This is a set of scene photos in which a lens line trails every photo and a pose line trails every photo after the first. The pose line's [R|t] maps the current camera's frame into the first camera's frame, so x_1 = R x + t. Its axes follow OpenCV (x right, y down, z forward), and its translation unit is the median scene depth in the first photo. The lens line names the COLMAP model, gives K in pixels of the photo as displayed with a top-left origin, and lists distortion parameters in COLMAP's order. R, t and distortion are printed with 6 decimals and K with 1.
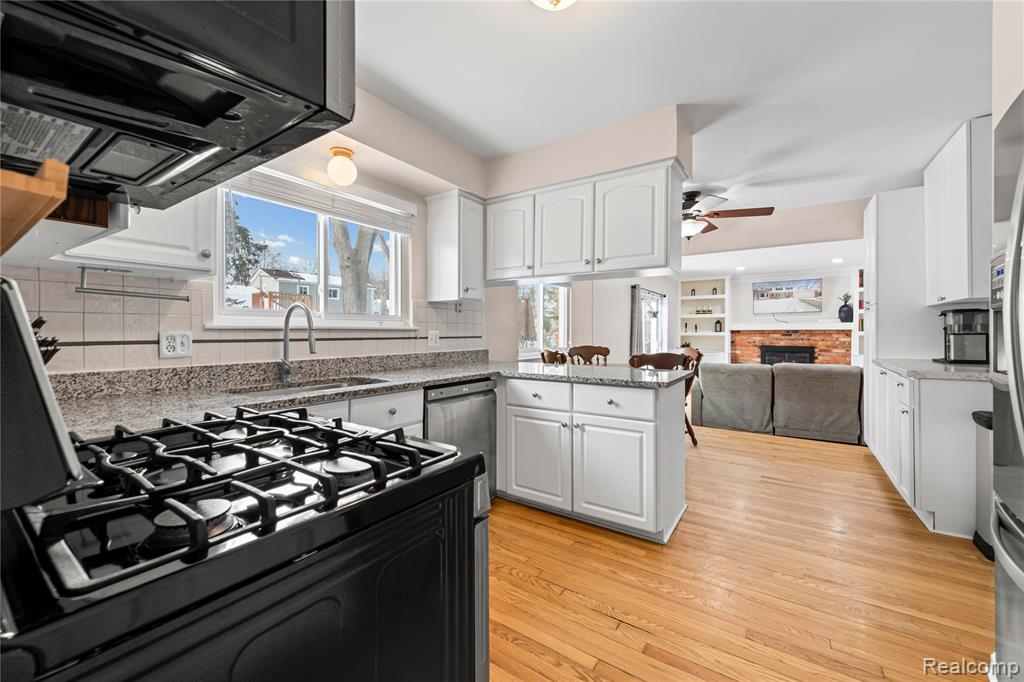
lens RADIAL K [[410.0, 0, 501.2], [0, 410.0, 338.3], [0, 0, 1]] dist [0.002356, 0.000197]
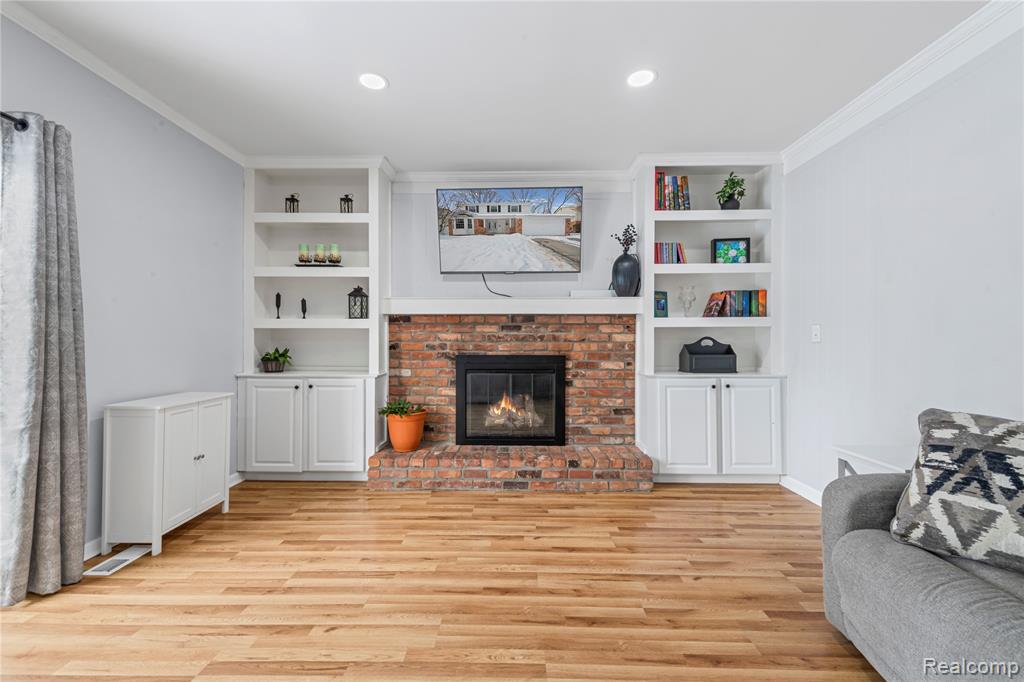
lens RADIAL K [[410.0, 0, 509.5], [0, 410.0, 338.6], [0, 0, 1]] dist [0.002356, 0.000197]
pose [[0.820189, 0.003962, 0.572079, 0.468879], [0.003867, 0.999915, -0.012468, 0.007916], [-0.572079, 0.012438, 0.820104, 0.677057]]
